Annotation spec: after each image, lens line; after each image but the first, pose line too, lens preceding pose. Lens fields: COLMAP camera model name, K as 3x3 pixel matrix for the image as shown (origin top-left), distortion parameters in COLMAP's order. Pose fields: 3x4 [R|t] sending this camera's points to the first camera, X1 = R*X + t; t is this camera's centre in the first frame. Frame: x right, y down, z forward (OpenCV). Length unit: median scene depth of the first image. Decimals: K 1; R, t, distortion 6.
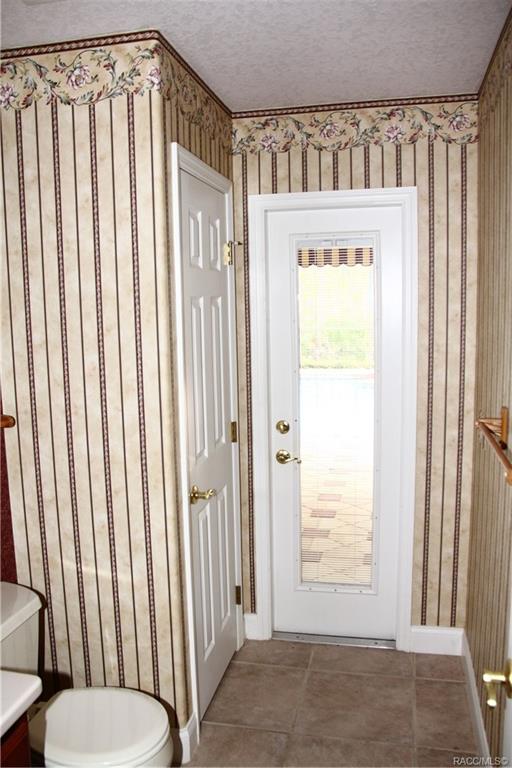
lens RADIAL K [[652.5, 0, 258.0], [0, 652.5, 387.9], [0, 0, 1]] dist [-0.153179, 0.136344]
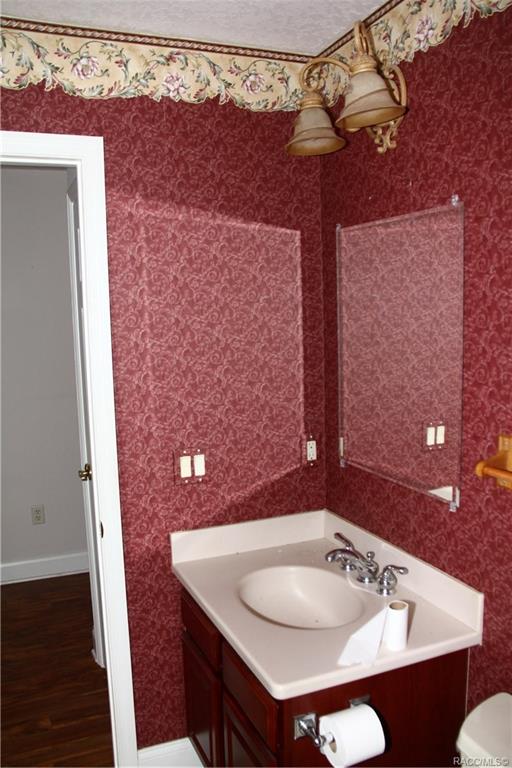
lens RADIAL K [[652.5, 0, 260.9], [0, 652.5, 385.7], [0, 0, 1]] dist [-0.153179, 0.136344]
pose [[0.820216, -0.069873, 0.567771, -0.645228], [0.092084, 0.995696, -0.010491, 0.007282], [-0.564594, 0.060887, 0.823120, 0.121635]]
